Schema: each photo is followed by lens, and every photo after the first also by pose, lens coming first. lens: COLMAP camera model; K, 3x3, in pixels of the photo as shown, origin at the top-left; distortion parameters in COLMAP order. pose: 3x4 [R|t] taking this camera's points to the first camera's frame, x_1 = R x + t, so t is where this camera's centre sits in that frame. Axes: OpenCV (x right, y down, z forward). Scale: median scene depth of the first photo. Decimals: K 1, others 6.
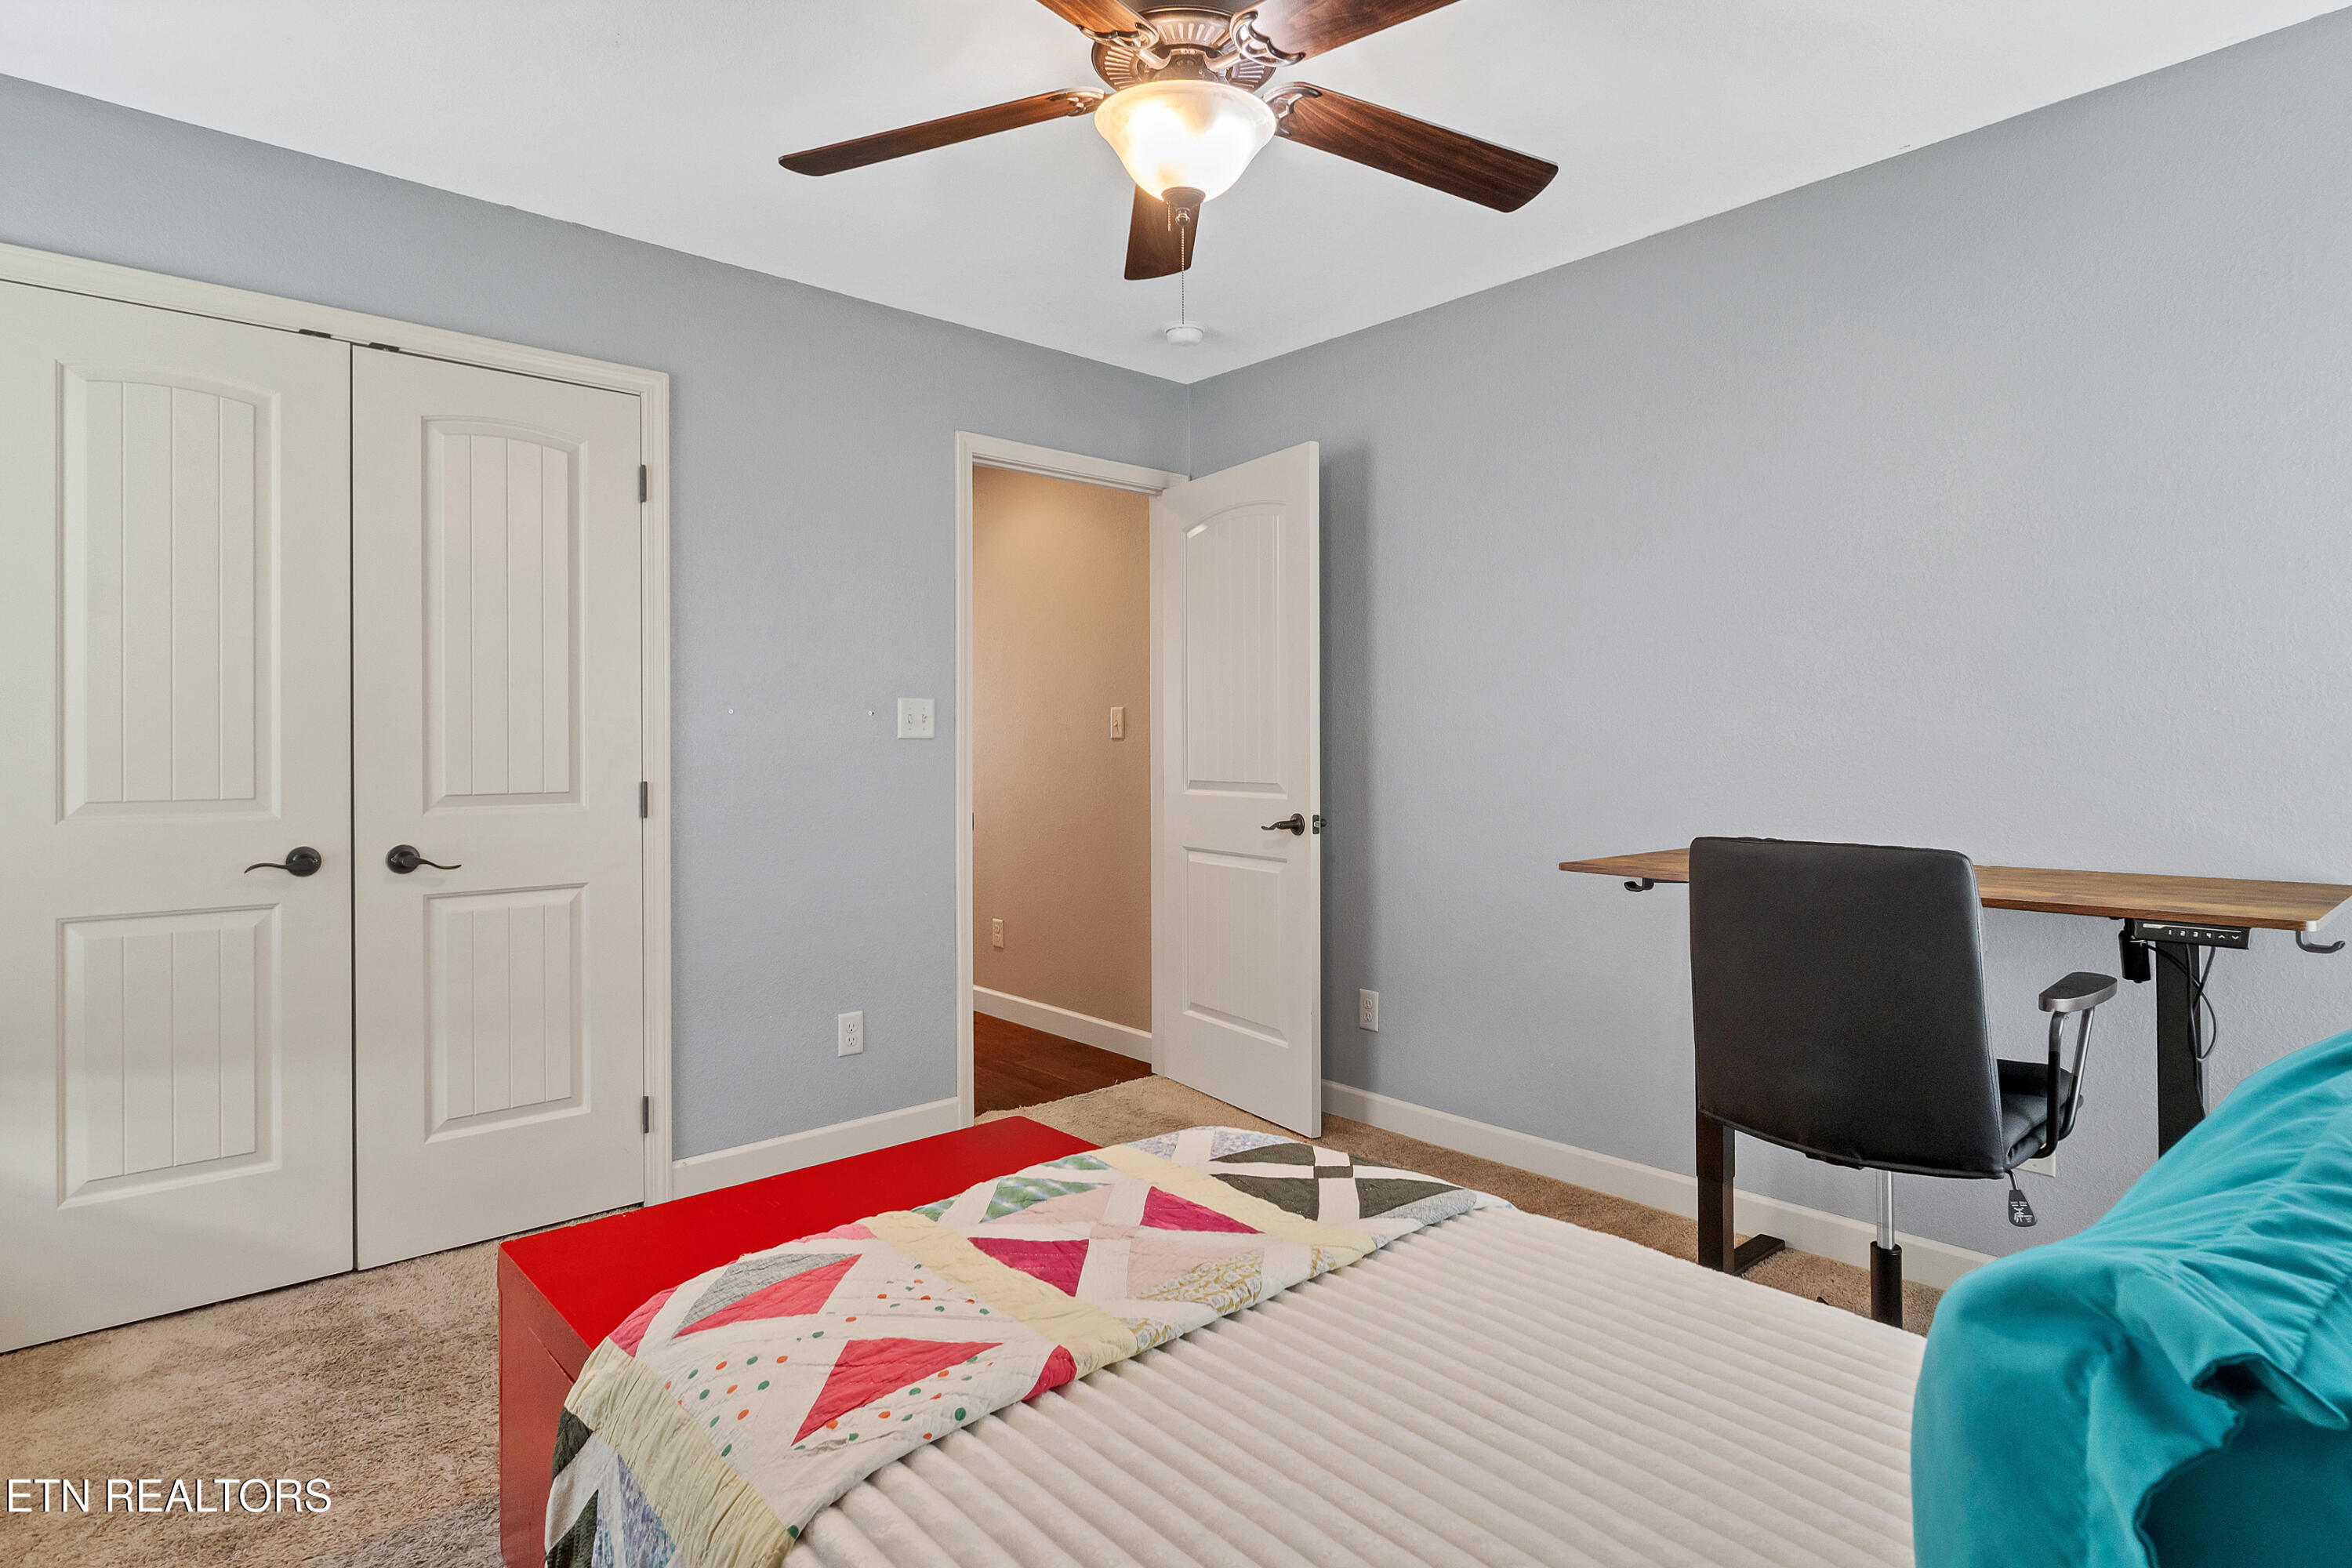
lens RADIAL K [[1211.2, 0, 1176.0], [0, 1211.2, 784.0], [0, 0, 1]] dist [-0.000492, -0.000078]
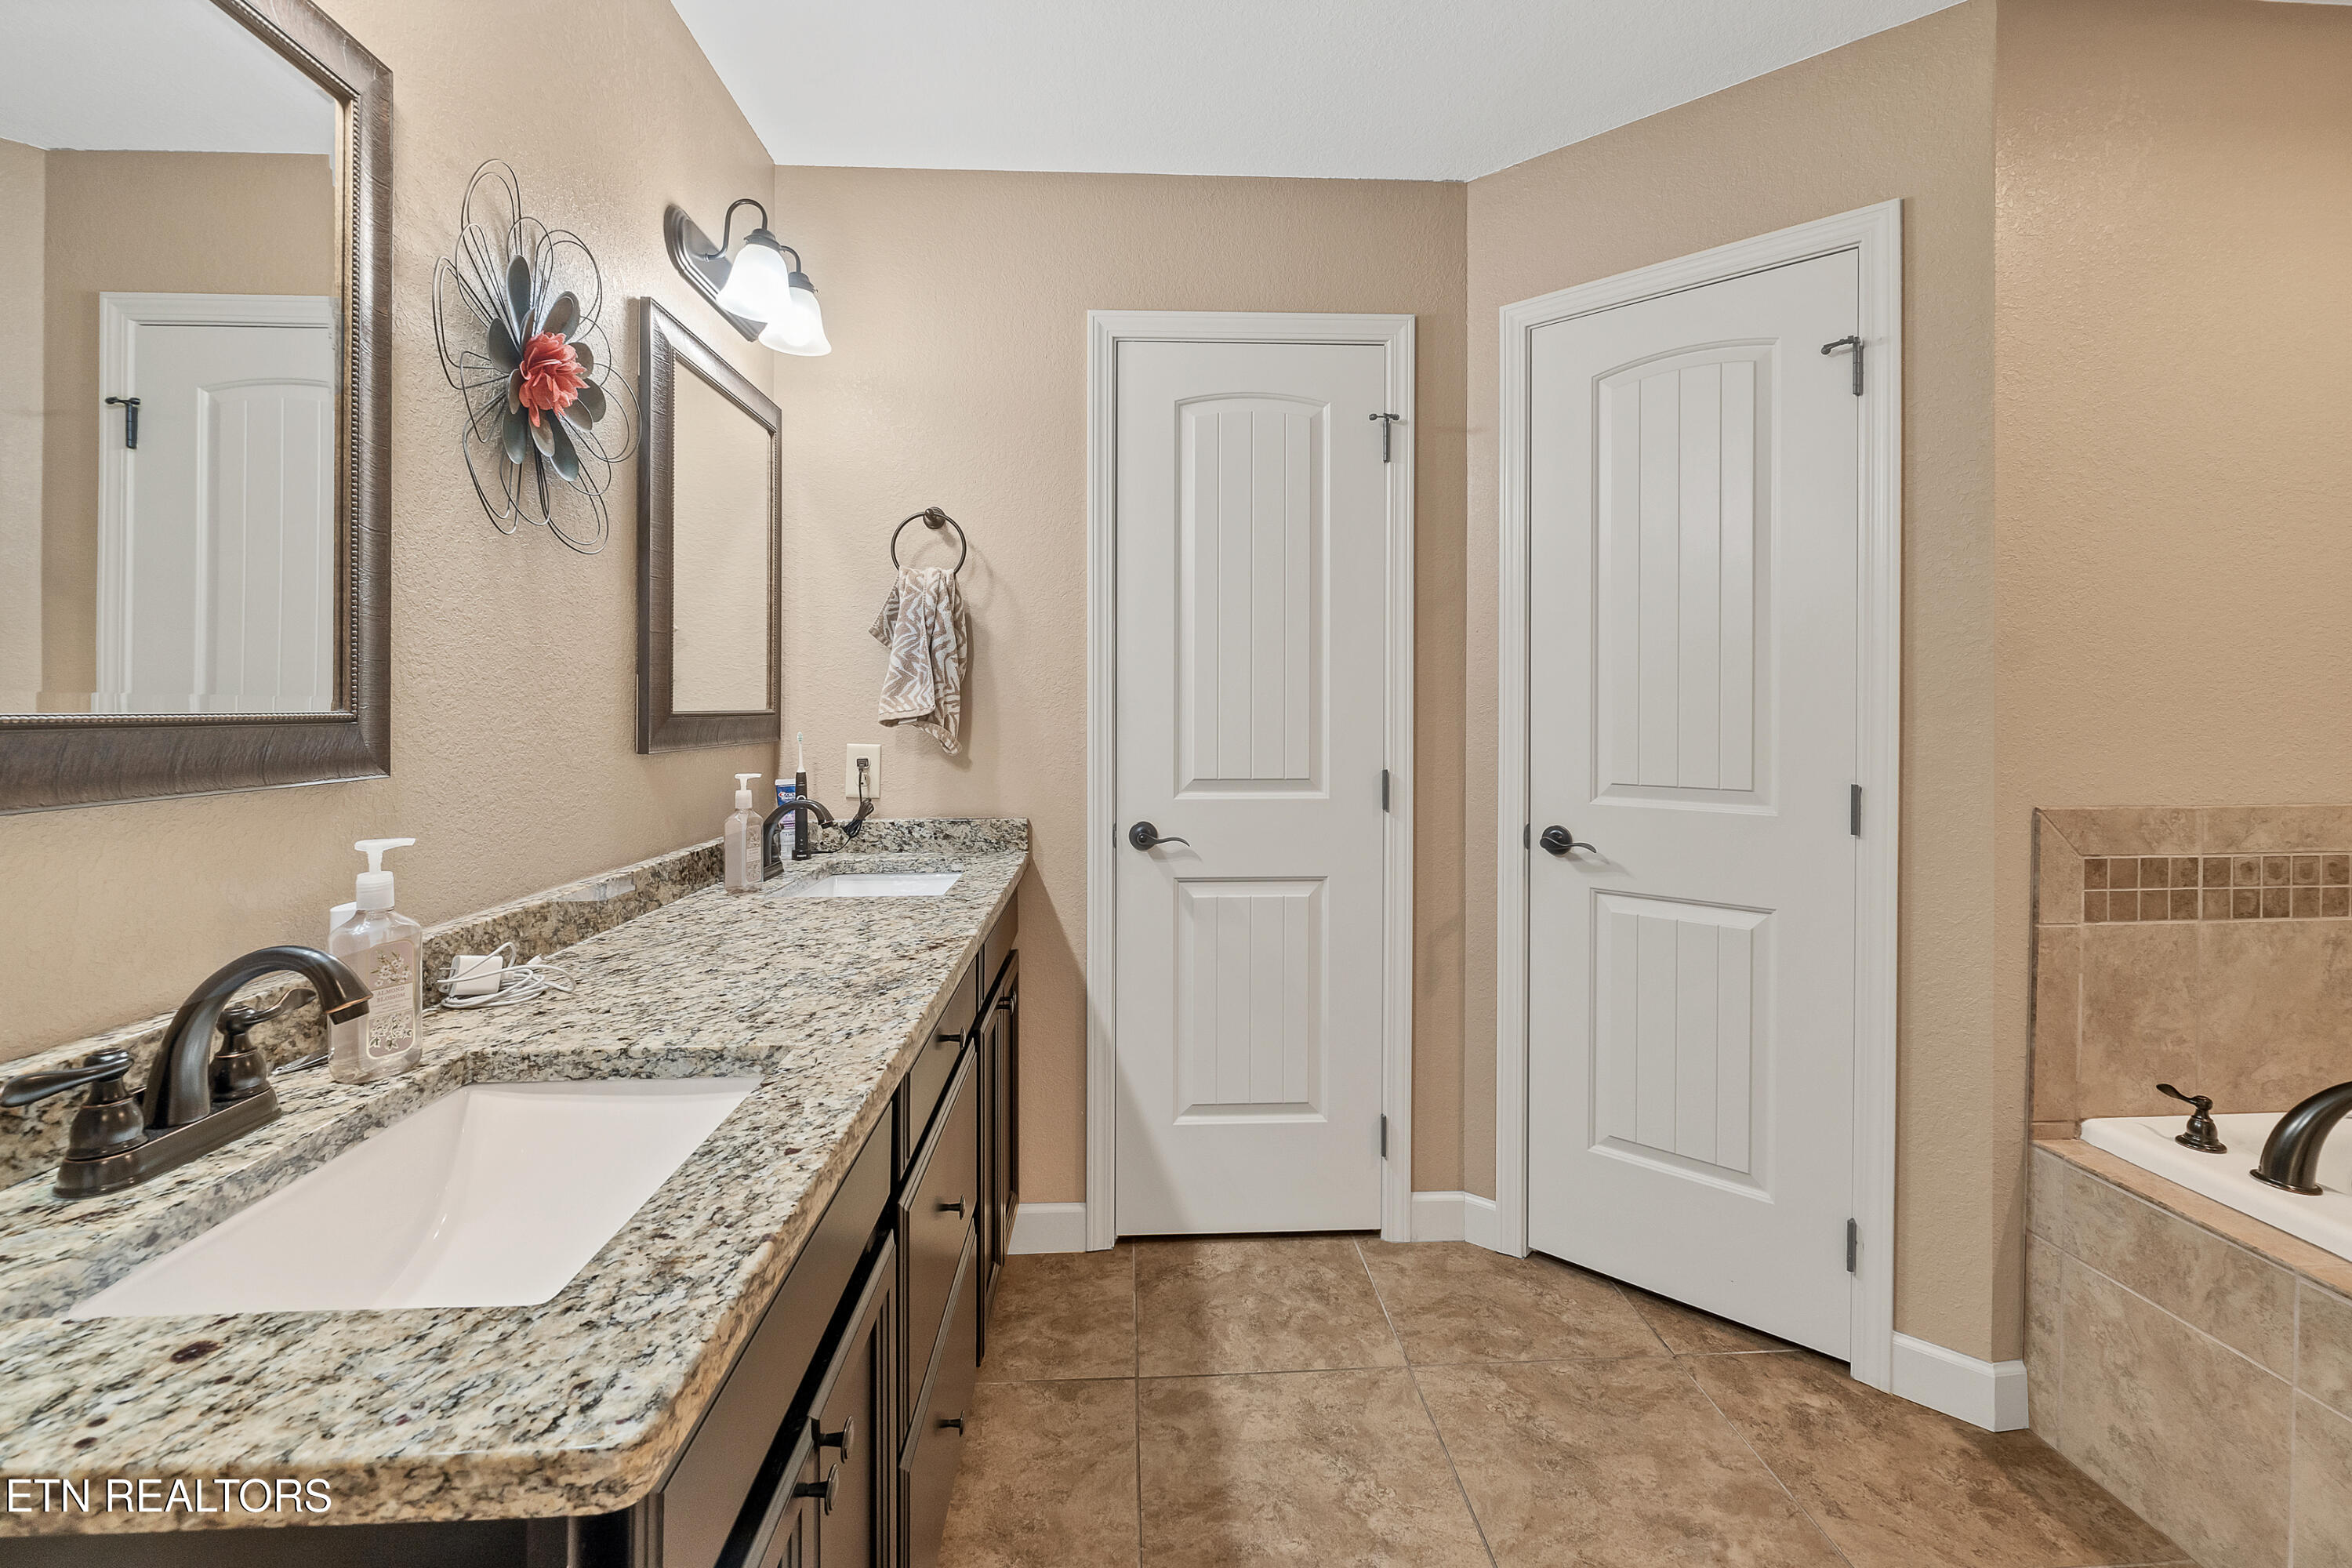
lens RADIAL K [[1035.6, 0, 1171.1], [0, 1035.6, 763.8], [0, 0, 1]] dist [-0.001273, 0.012259]
pose [[-0.024361, -0.006904, -0.999679, 0.286737], [-0.020262, 0.999774, -0.006411, 0.002356], [0.999498, 0.020099, -0.024496, 0.908339]]
